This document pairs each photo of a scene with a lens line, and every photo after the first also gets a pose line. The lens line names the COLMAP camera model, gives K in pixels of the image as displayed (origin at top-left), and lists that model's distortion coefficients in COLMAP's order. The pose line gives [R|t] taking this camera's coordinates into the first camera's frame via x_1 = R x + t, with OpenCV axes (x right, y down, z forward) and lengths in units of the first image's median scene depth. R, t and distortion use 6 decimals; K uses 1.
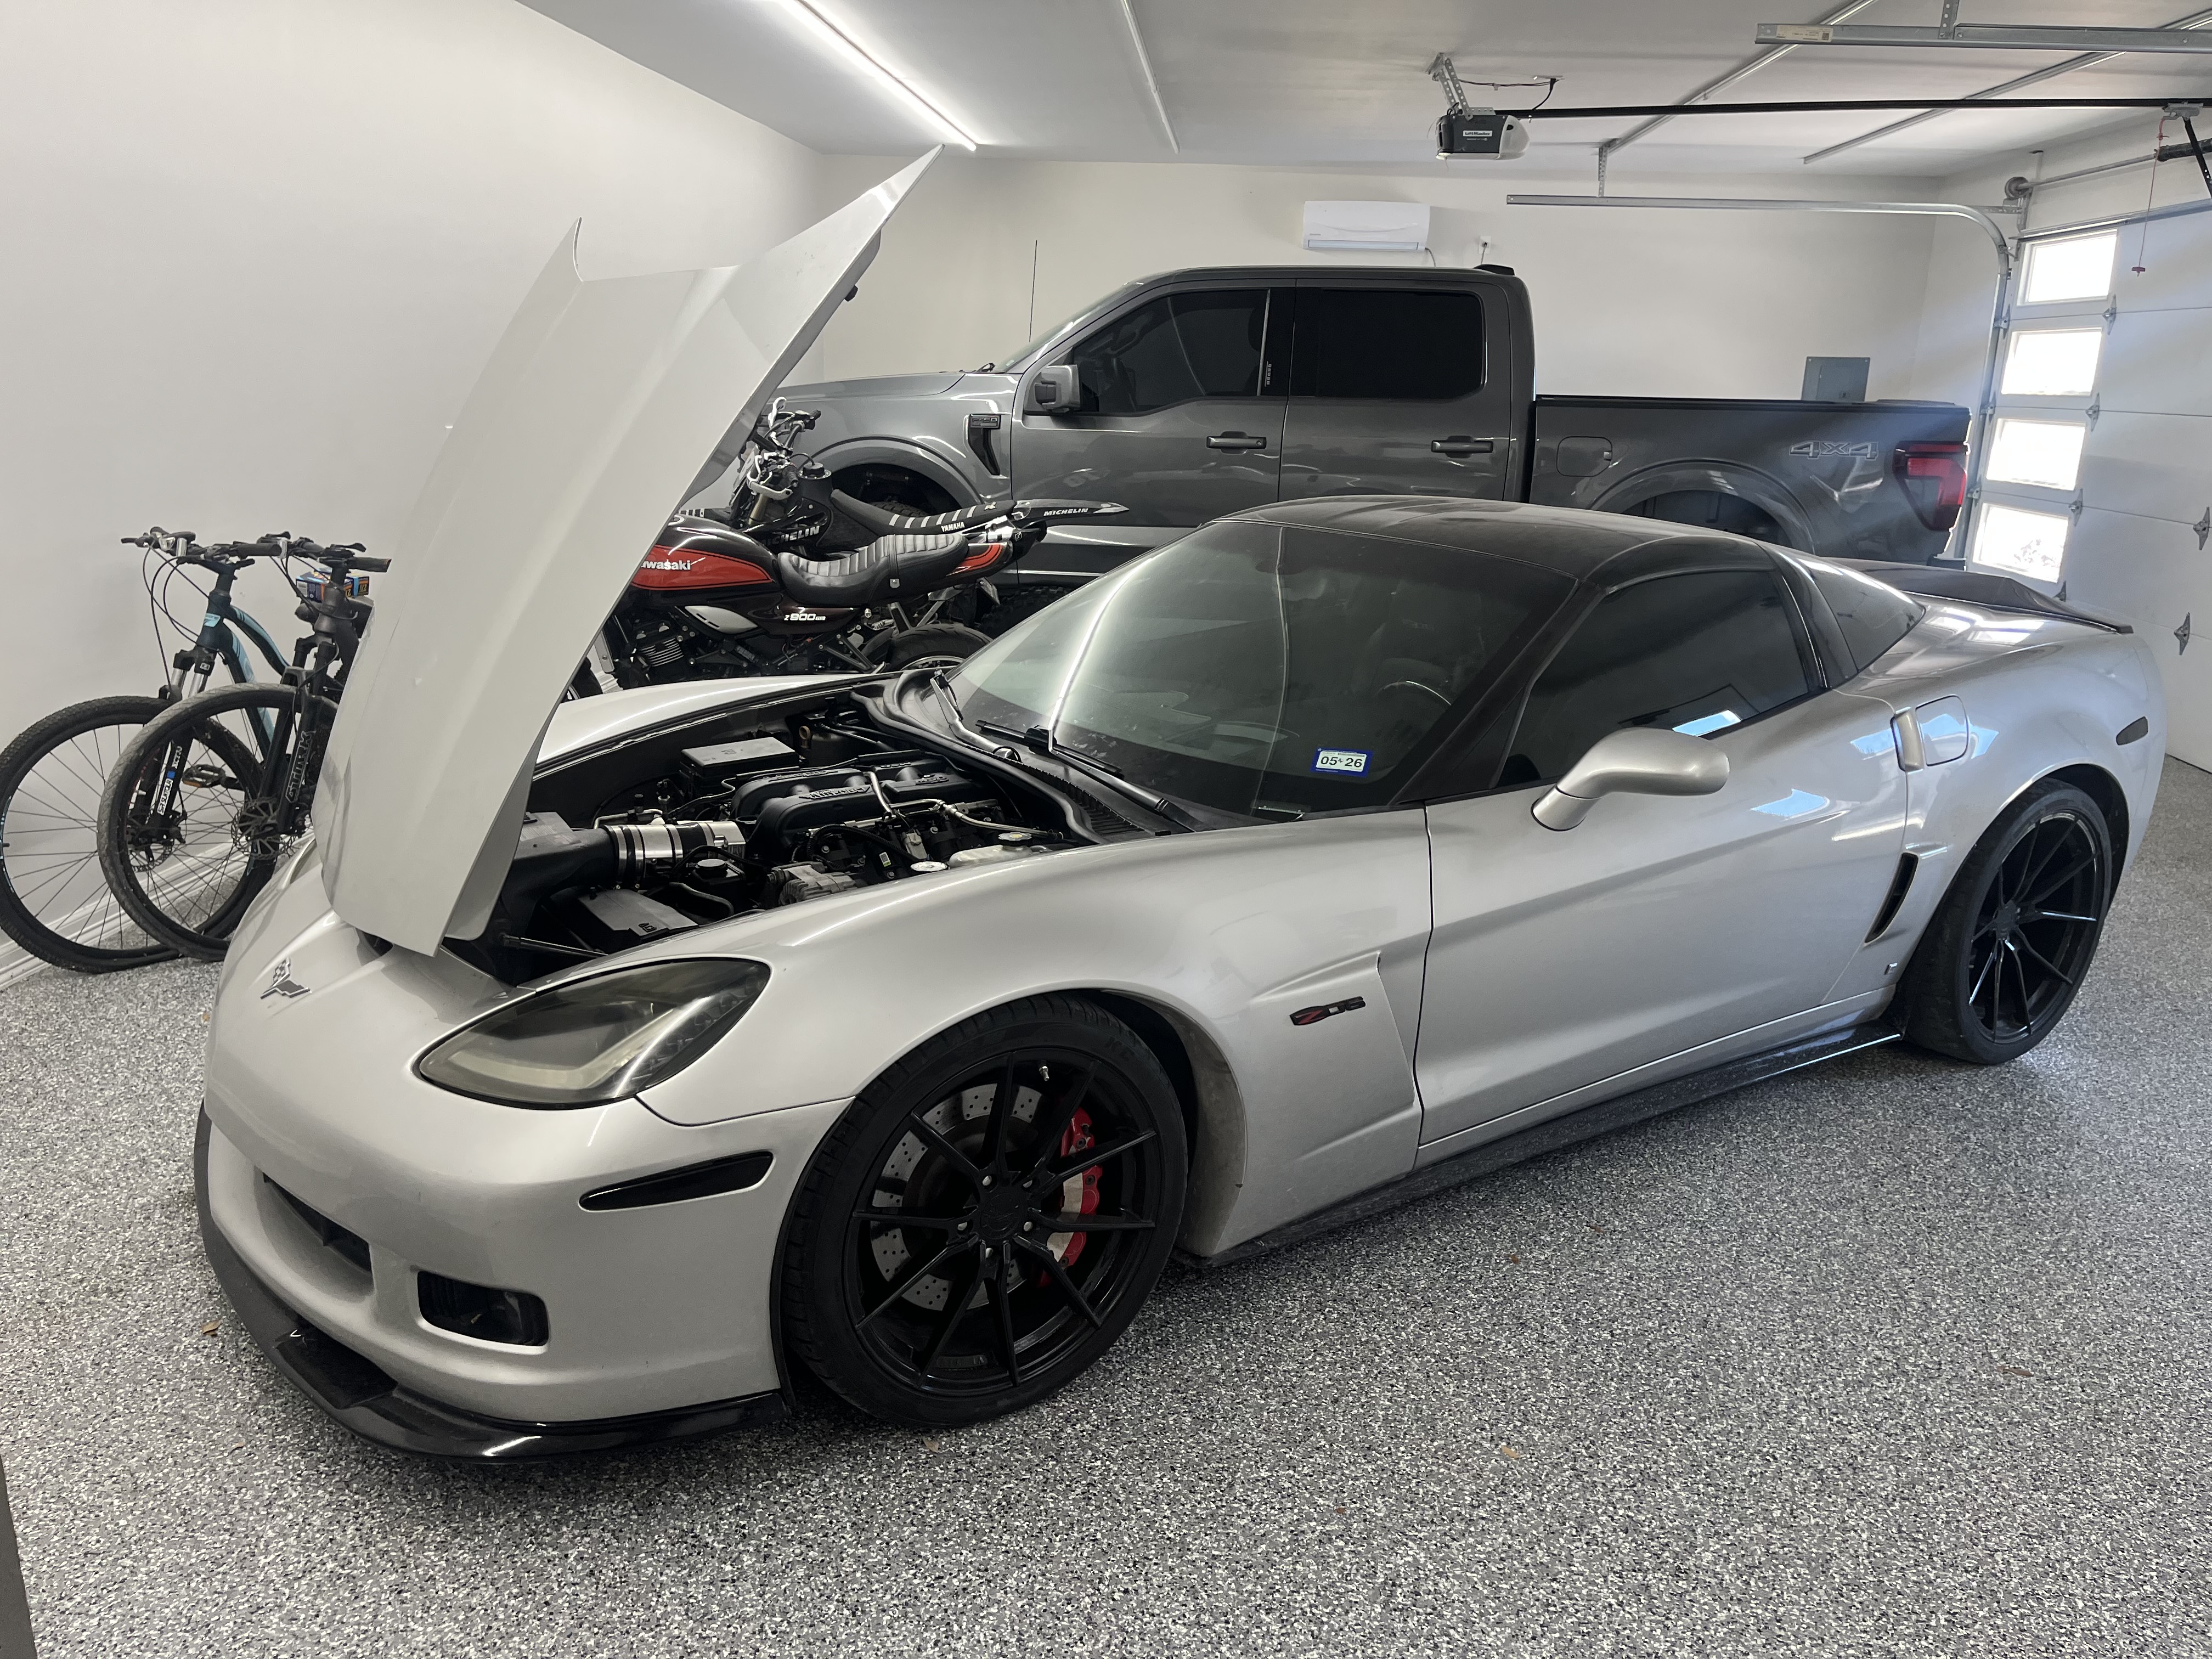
lens RADIAL K [[1709.2, 0, 1098.9], [0, 1709.2, 754.2], [0, 0, 1]] dist [0.067609, -0.089446]
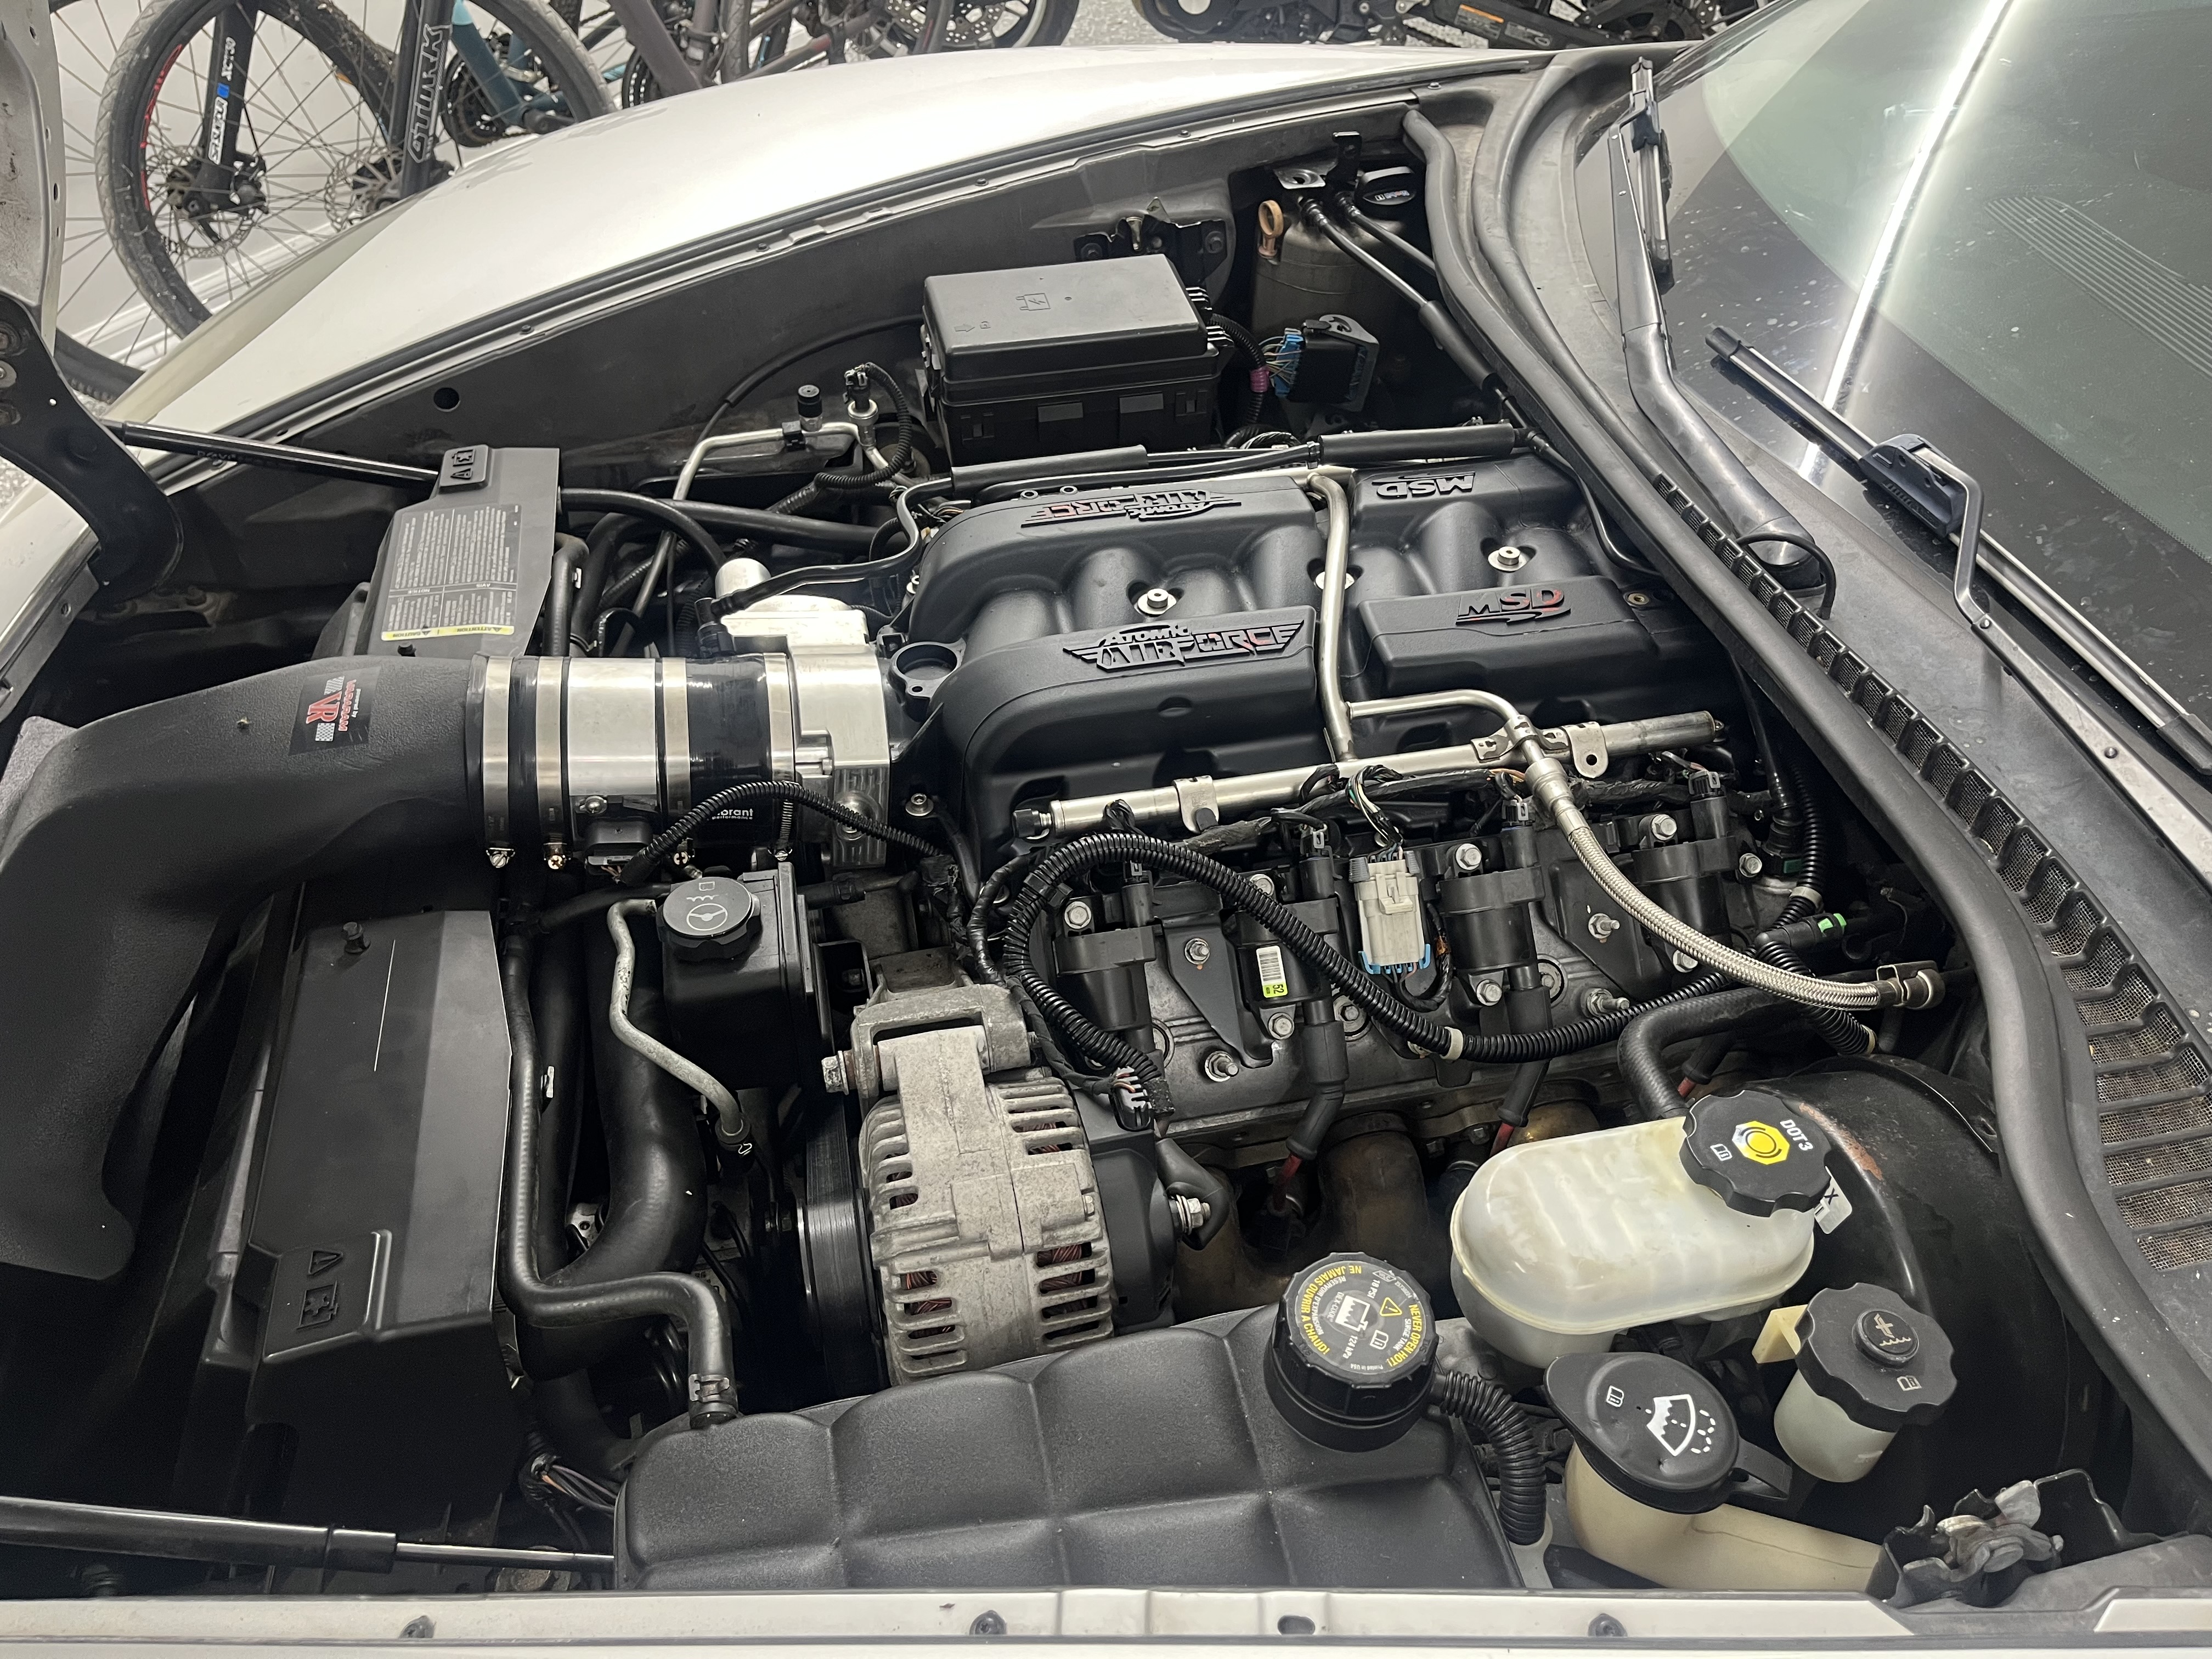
lens RADIAL K [[1653.5, 0, 1134.1], [0, 1653.5, 824.0], [0, 0, 1]] dist [0.070947, -0.093421]
pose [[0.931169, 0.248971, -0.266340, -0.060774], [-0.098875, 0.875597, 0.472814, -0.071187], [0.350924, -0.413936, 0.839946, 0.598539]]
